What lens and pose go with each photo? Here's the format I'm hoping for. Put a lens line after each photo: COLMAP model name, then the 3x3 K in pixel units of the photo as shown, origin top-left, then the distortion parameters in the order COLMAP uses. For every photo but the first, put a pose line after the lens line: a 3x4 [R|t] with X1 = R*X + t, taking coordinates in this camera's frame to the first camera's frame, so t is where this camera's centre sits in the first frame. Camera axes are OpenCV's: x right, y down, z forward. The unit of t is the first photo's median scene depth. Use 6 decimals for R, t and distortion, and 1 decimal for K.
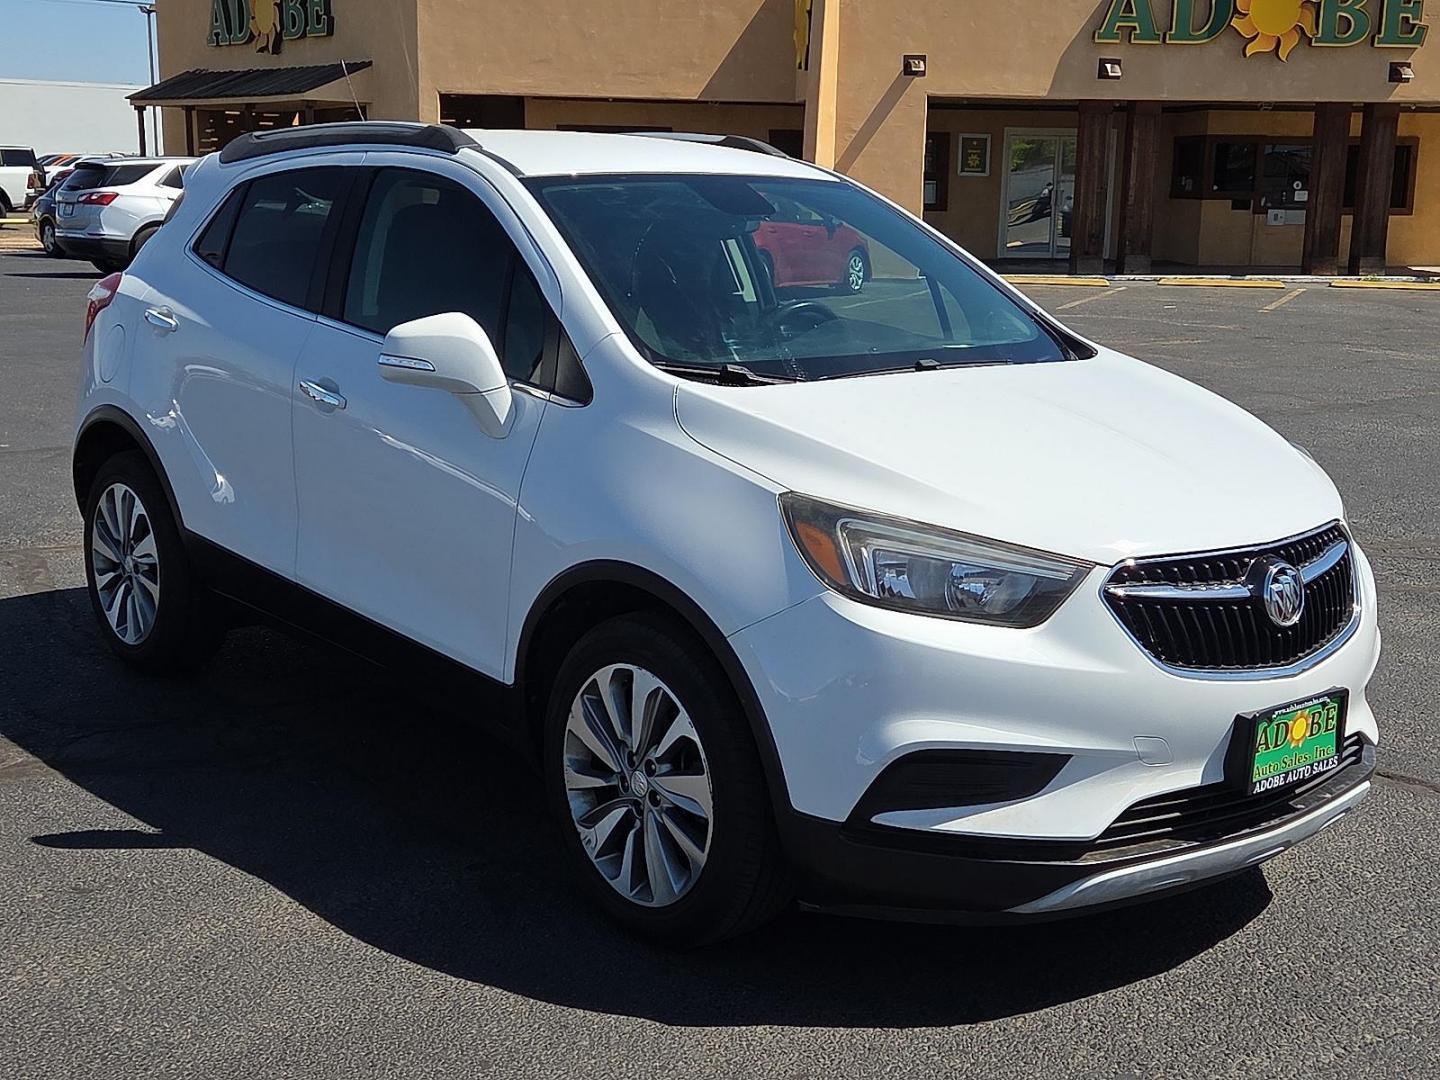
lens RADIAL K [[1828.3, 0, 714.7], [0, 1828.3, 548.5], [0, 0, 1]] dist [0.094624, 0.000000]
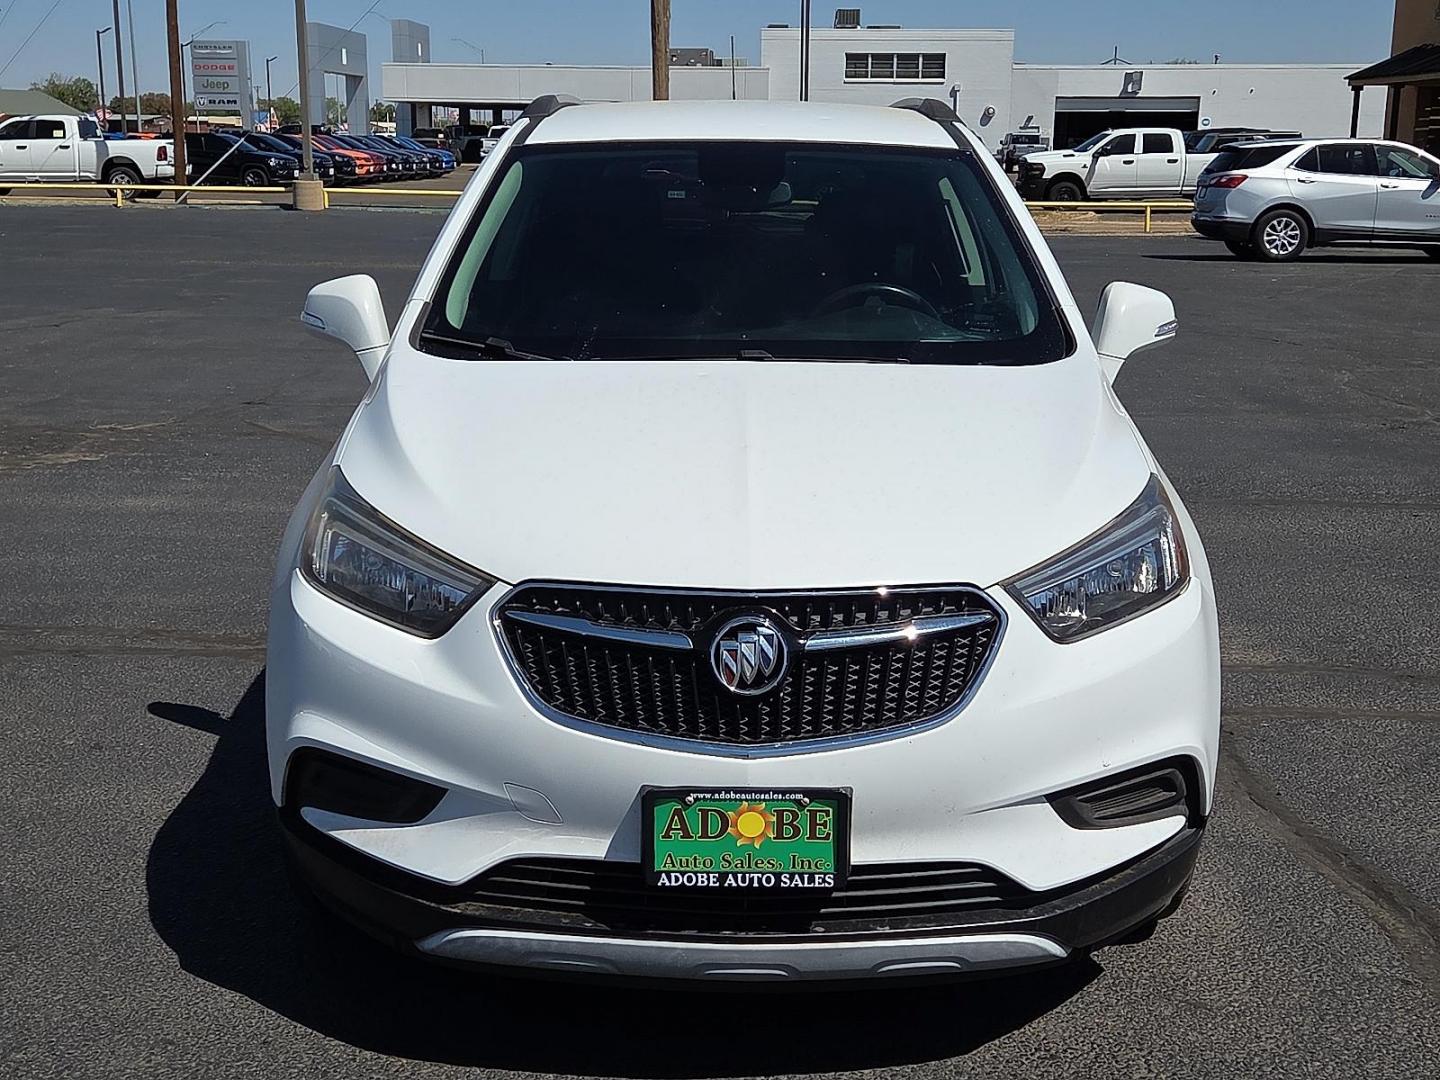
lens RADIAL K [[1828.3, 0, 733.7], [0, 1828.3, 568.5], [0, 0, 1]] dist [0.094624, 0.000000]
pose [[0.768855, 0.136852, -0.624607, 0.787260], [-0.125565, 0.990123, 0.062375, -0.061424], [0.626974, 0.030471, 0.778444, 0.366050]]
